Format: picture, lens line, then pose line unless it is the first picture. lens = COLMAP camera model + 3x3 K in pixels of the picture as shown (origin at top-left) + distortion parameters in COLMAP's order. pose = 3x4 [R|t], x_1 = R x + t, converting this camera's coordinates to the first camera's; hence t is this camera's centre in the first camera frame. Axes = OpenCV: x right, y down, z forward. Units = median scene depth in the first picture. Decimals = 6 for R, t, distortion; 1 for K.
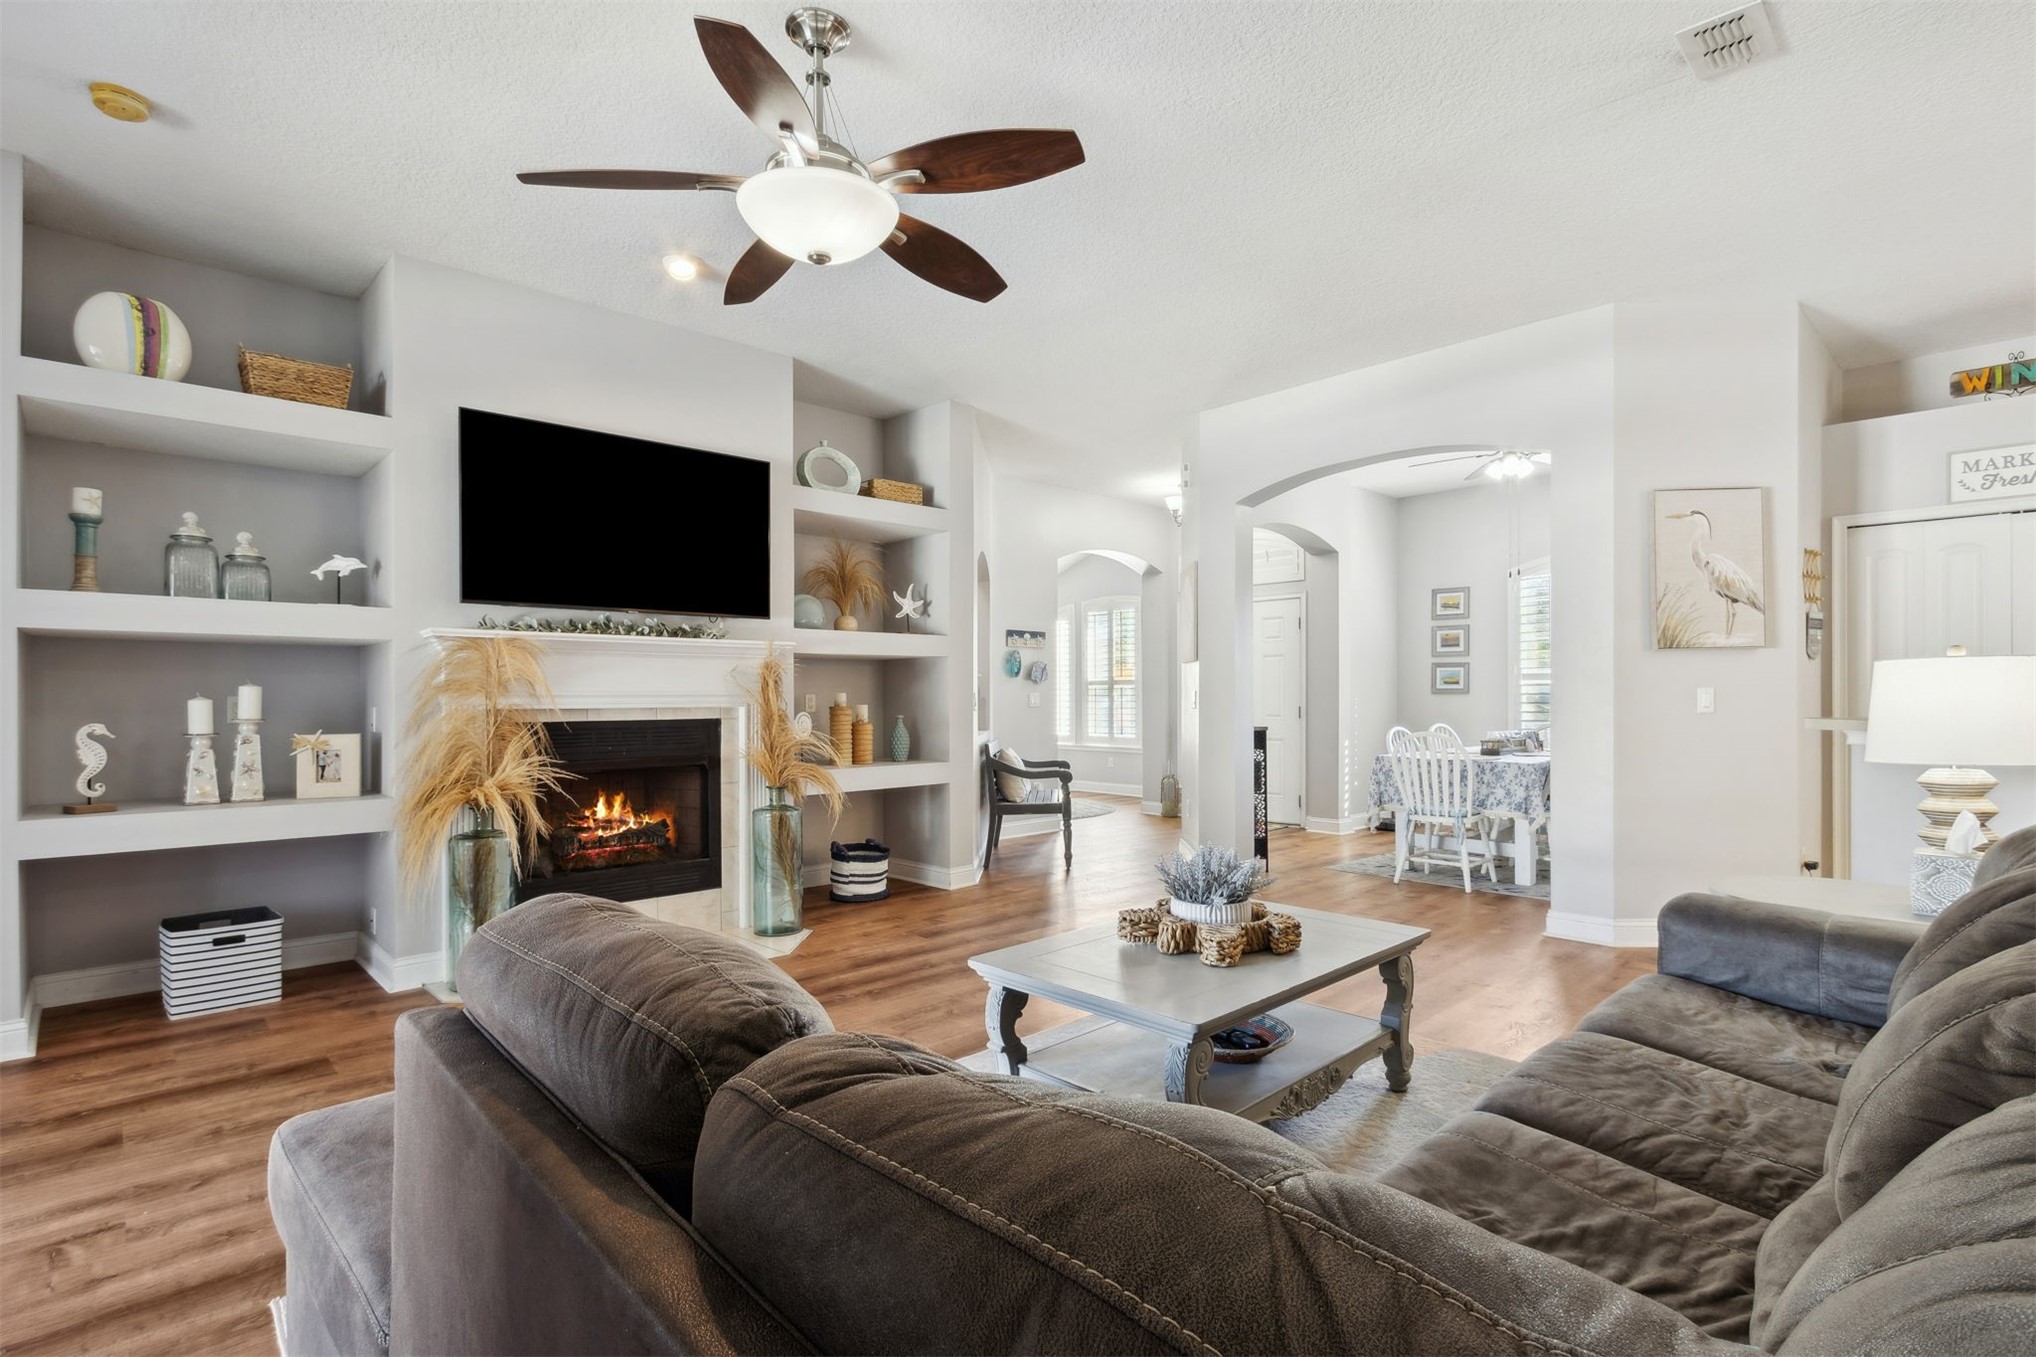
lens RADIAL K [[949.8, 0, 1021.8], [0, 949.8, 700.0], [0, 0, 1]] dist [-0.001292, -0.000345]
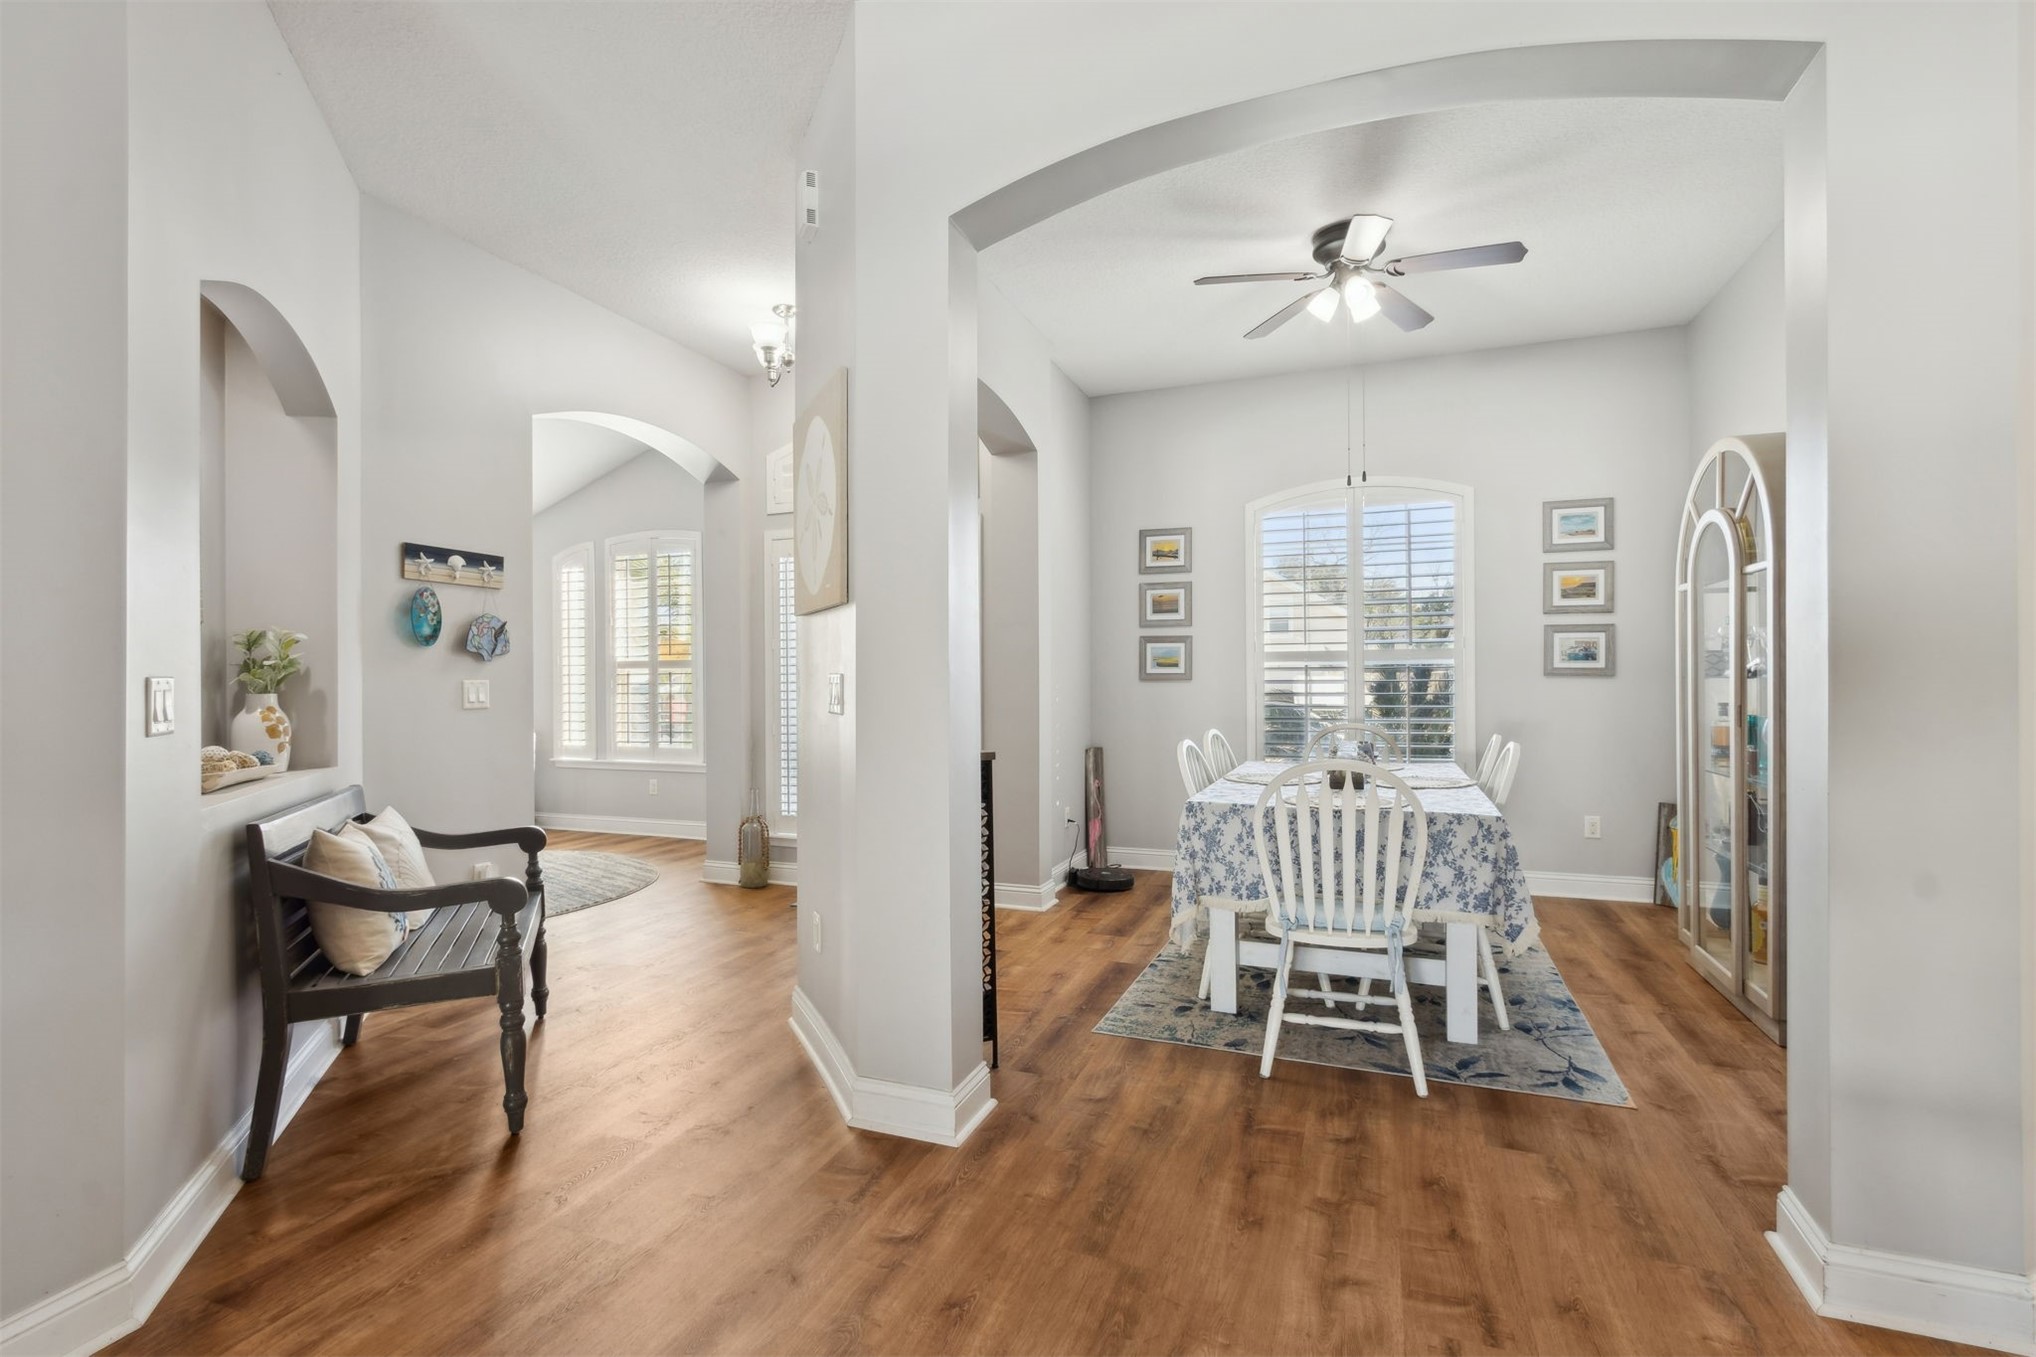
lens RADIAL K [[975.5, 0, 1014.1], [0, 975.5, 687.1], [0, 0, 1]] dist [0.000035, 0.000039]
pose [[0.905256, -0.004193, 0.424845, 0.048140], [0.004115, 0.999991, 0.001102, -0.003025], [-0.424846, 0.000751, 0.905265, 0.412531]]
